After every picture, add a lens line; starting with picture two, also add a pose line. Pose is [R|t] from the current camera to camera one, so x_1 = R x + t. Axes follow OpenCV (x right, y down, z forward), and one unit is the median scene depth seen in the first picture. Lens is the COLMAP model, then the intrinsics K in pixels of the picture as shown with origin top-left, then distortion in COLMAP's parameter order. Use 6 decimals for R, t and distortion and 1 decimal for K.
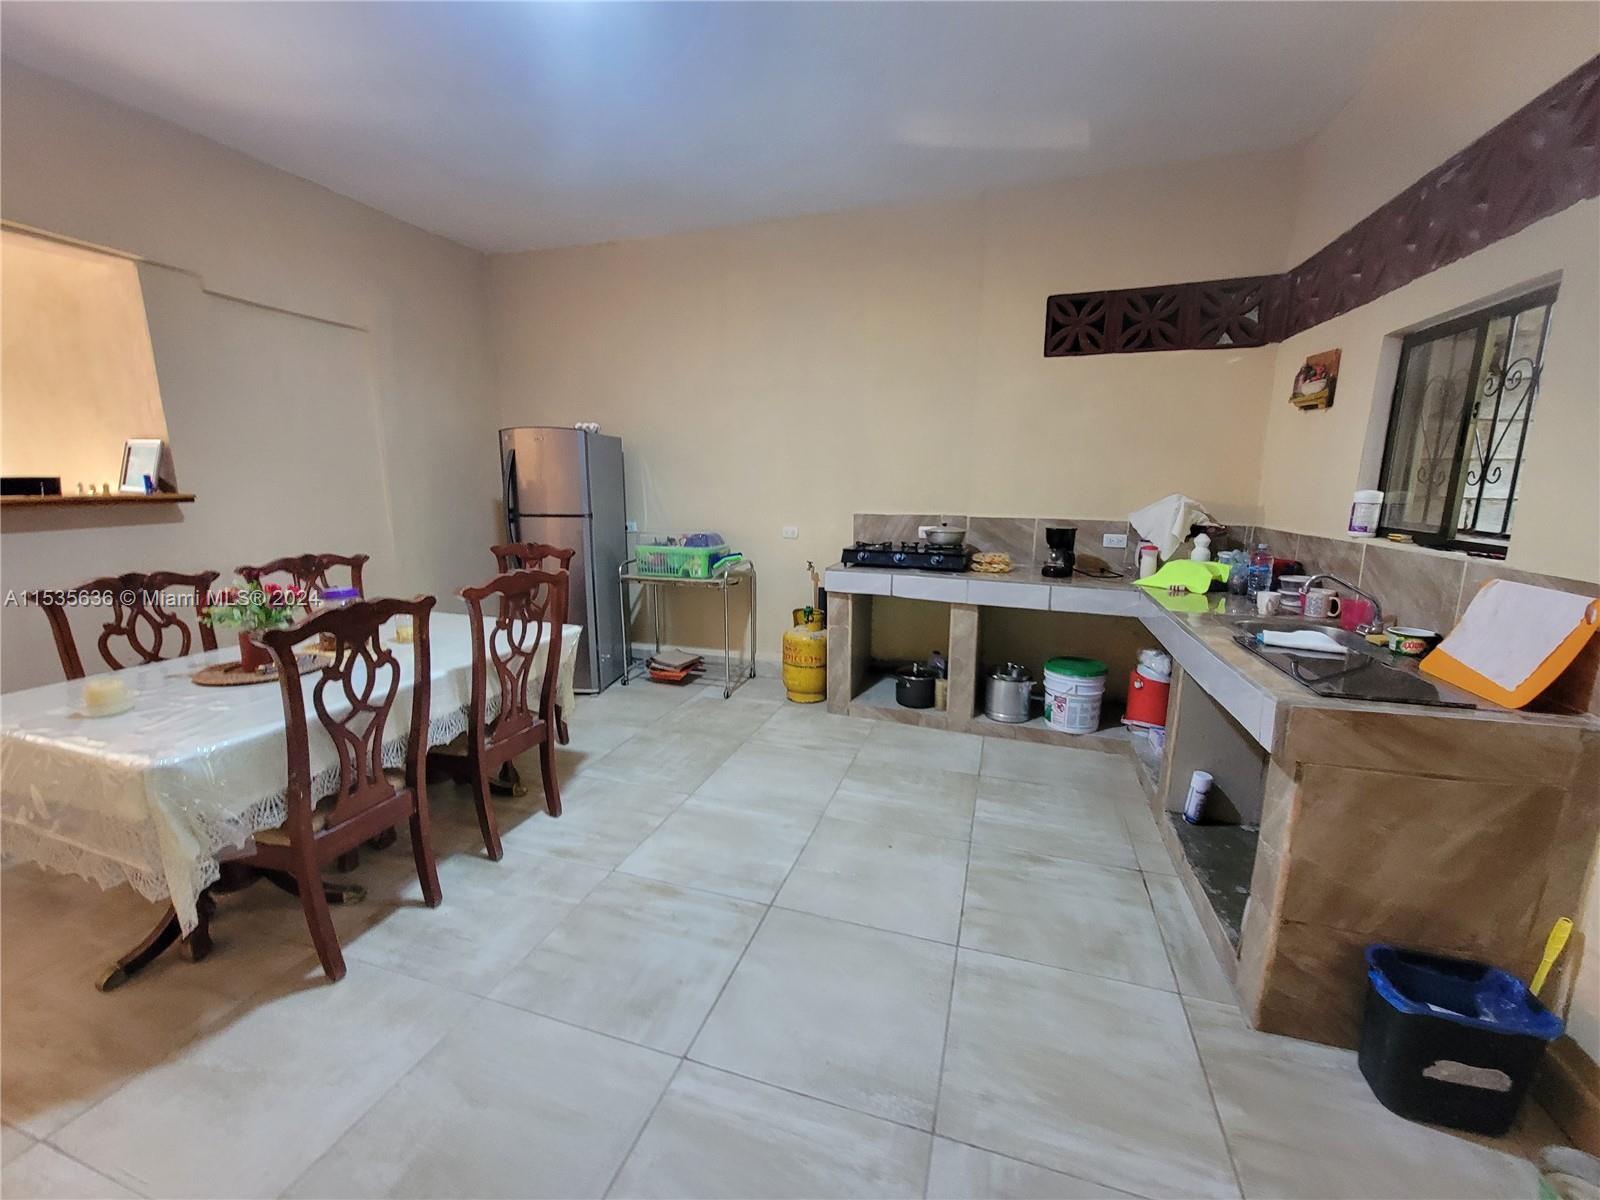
lens RADIAL K [[645.5, 0, 801.8], [0, 645.5, 605.6], [0, 0, 1]] dist [-0.002373, -0.000313]
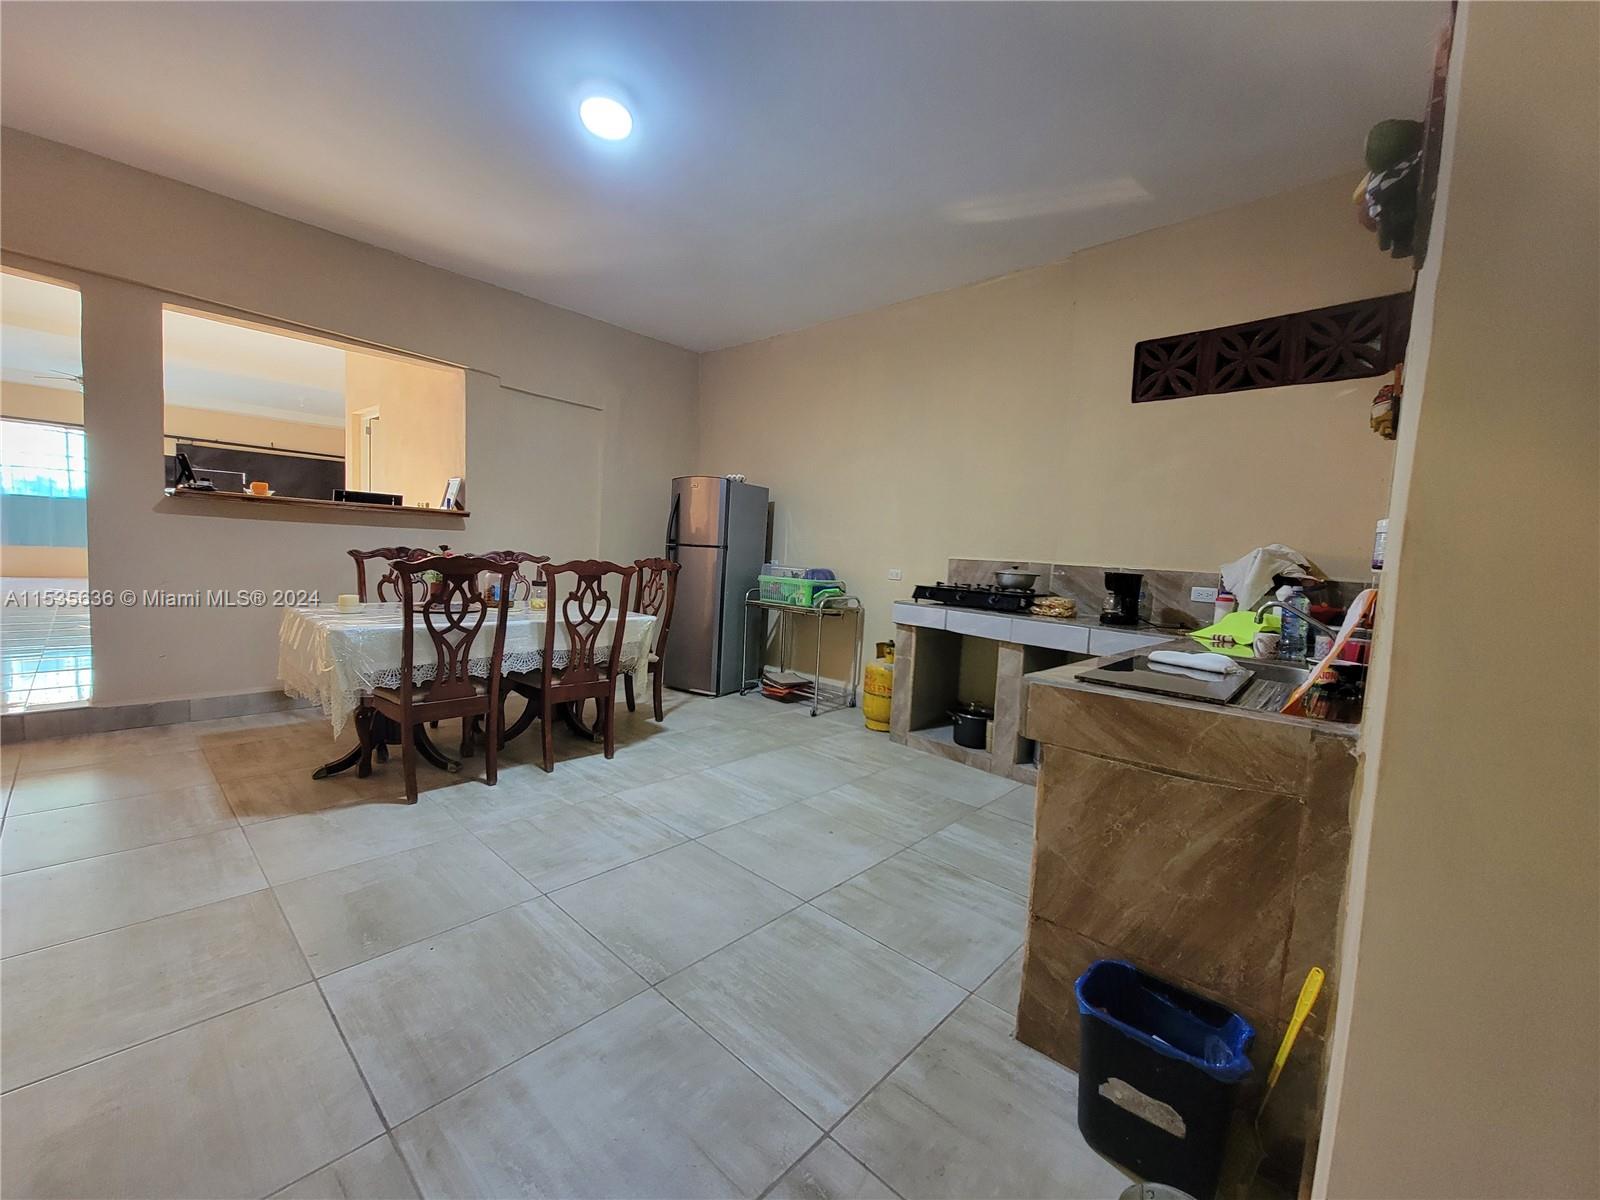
lens RADIAL K [[641.0, 0, 801.4], [0, 641.0, 607.4], [0, 0, 1]] dist [-0.007190, 0.000093]
pose [[0.908081, 0.081813, -0.410726, 0.378789], [-0.131249, 0.986921, -0.093595, 0.082019], [0.397697, 0.138899, 0.906942, -0.032068]]
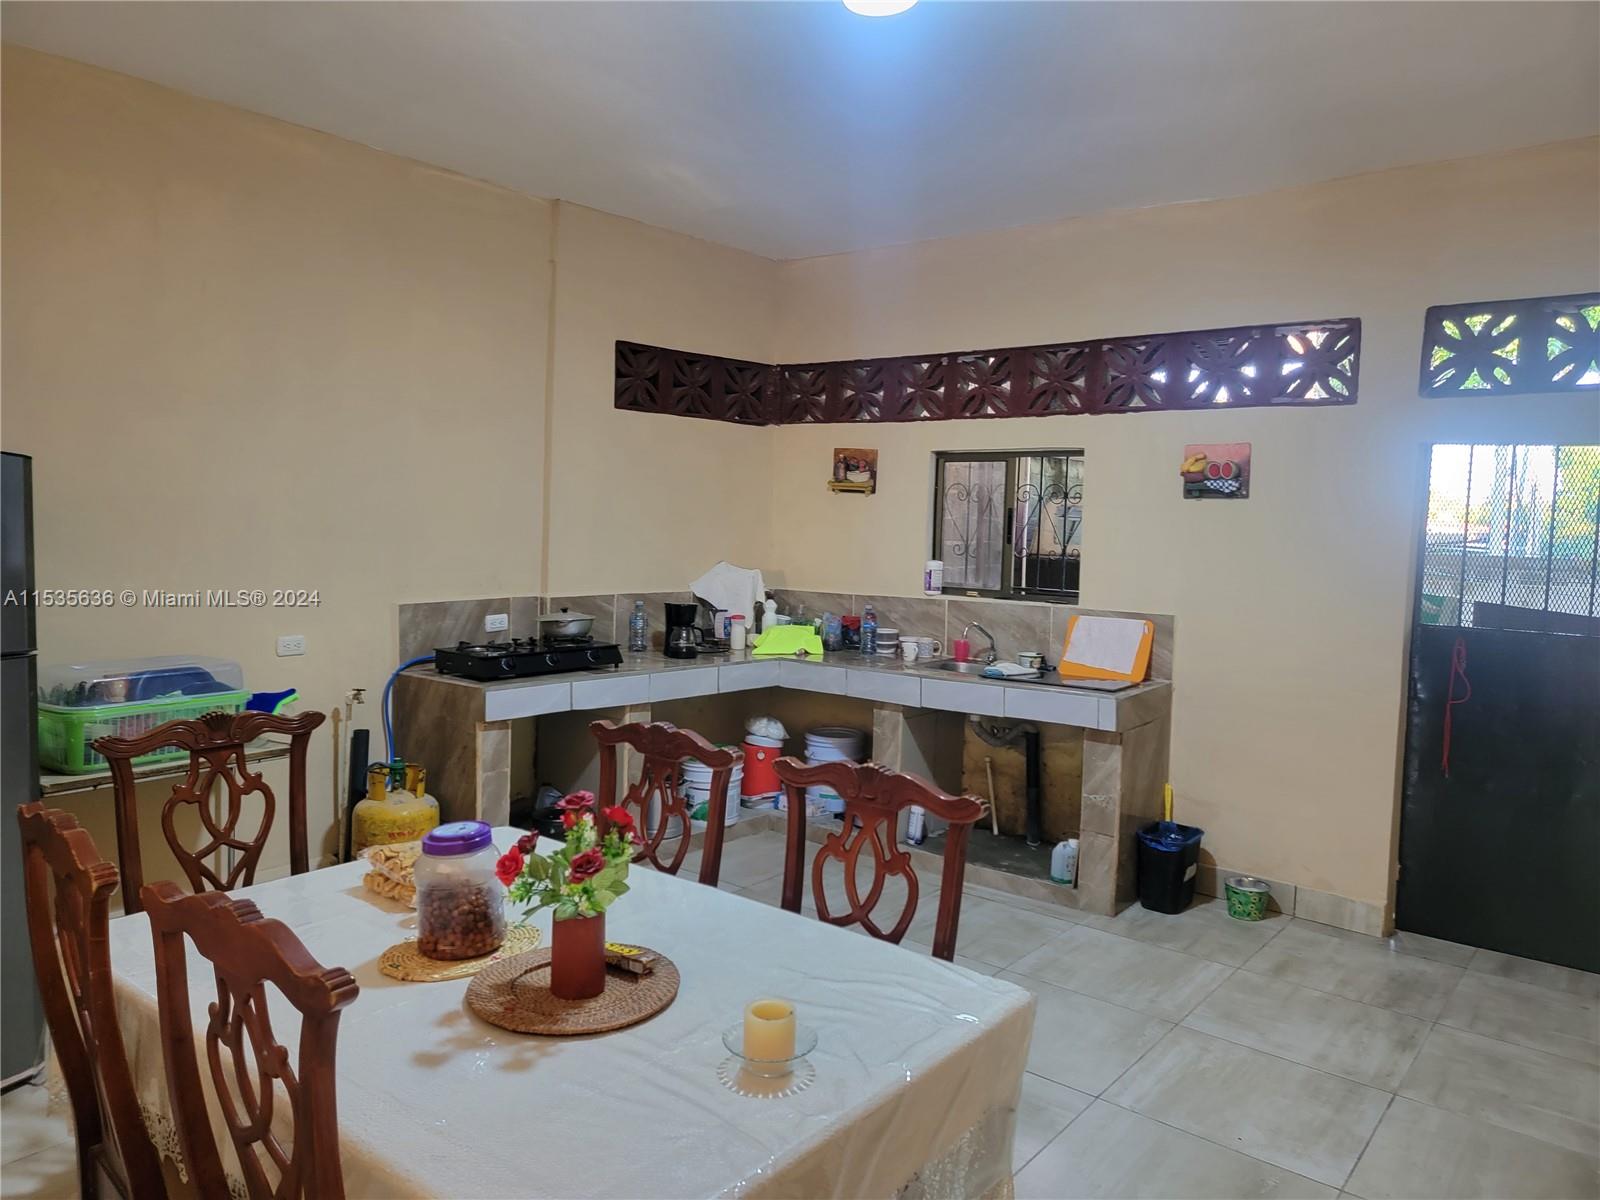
lens RADIAL K [[1112.6, 0, 776.5], [0, 1112.6, 603.3], [0, 0, 1]] dist [0.068395, -0.051296]
pose [[0.373376, -0.072306, 0.924858, -1.025819], [0.161466, 0.986806, 0.011964, -0.123814], [-0.913520, 0.144867, 0.380125, 0.306247]]
